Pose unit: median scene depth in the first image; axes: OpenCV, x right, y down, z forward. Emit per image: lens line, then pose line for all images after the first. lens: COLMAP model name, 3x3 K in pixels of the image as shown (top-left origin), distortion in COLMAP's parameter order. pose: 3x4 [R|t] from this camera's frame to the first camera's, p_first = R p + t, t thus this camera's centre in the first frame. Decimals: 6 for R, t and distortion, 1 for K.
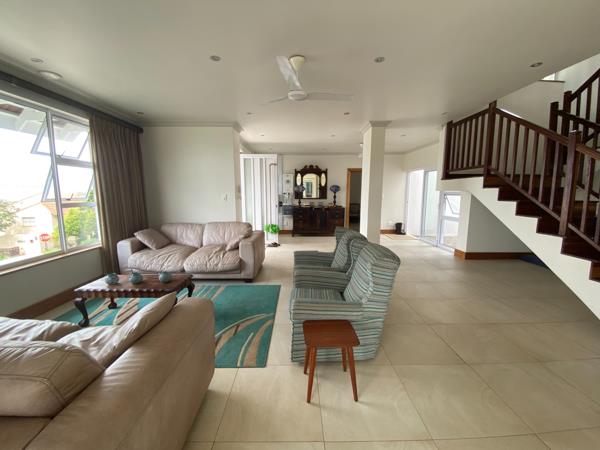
lens RADIAL K [[241.1, 0, 301.1], [0, 241.1, 228.1], [0, 0, 1]] dist [0.001789, -0.016813]
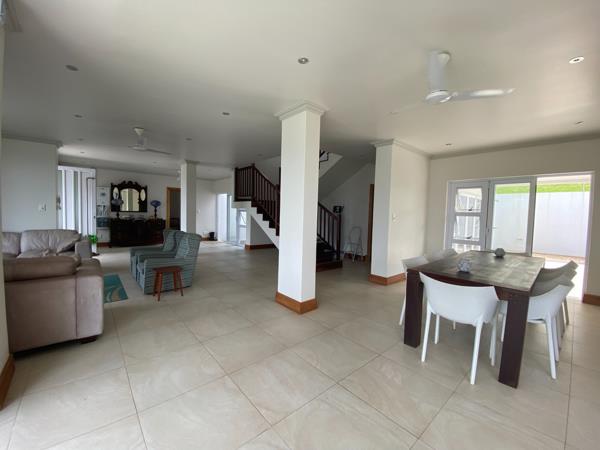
lens RADIAL K [[241.1, 0, 301.1], [0, 241.1, 228.1], [0, 0, 1]] dist [0.001789, -0.016813]
pose [[0.758693, -0.015510, 0.651263, -0.100058], [0.062657, 0.996819, -0.049253, 0.064739], [-0.648428, 0.078174, 0.757252, -0.379794]]
